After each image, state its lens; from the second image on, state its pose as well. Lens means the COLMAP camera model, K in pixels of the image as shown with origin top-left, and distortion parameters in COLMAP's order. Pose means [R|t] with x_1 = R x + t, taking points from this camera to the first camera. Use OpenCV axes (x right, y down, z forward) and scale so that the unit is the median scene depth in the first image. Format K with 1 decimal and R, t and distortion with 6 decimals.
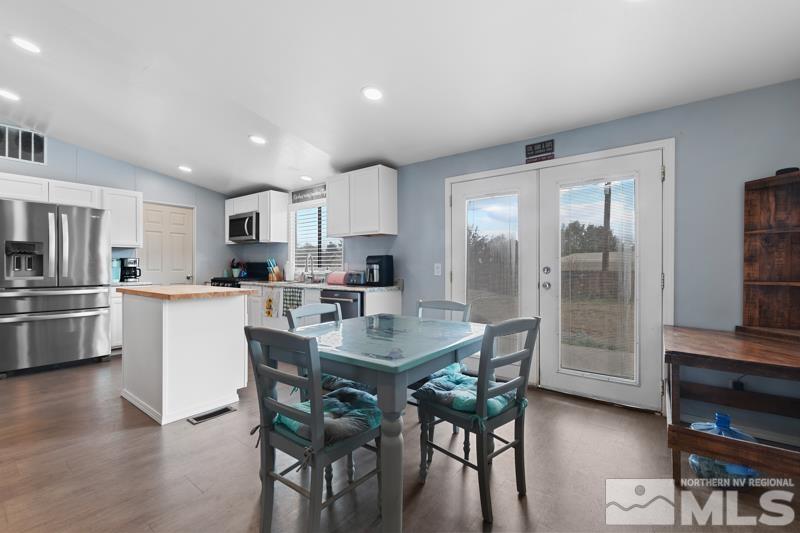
lens RADIAL K [[352.0, 0, 399.8], [0, 352.0, 267.6], [0, 0, 1]] dist [0.001799, 0.000377]
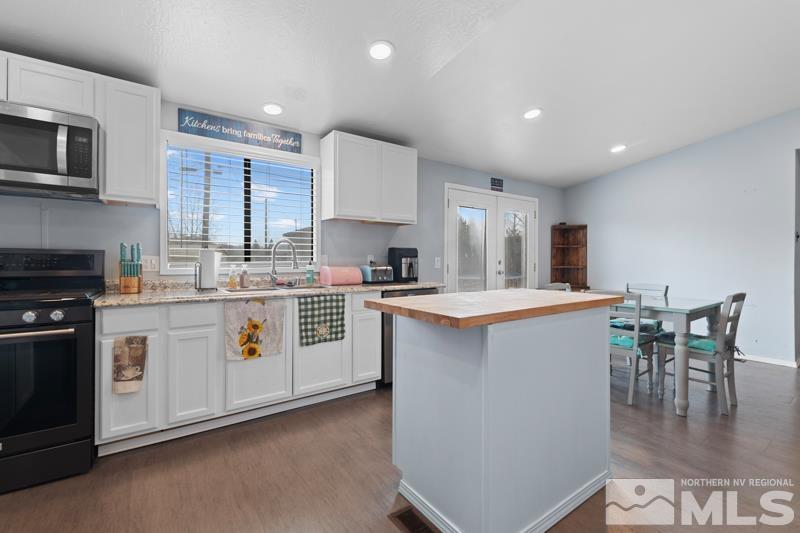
lens RADIAL K [[352.0, 0, 400.8], [0, 352.0, 262.8], [0, 0, 1]] dist [0.001799, 0.000377]
pose [[0.287510, -0.009425, 0.957731, -0.974362], [-0.002023, 0.999943, 0.010448, -0.006178], [-0.957775, -0.004942, 0.287475, 0.793118]]
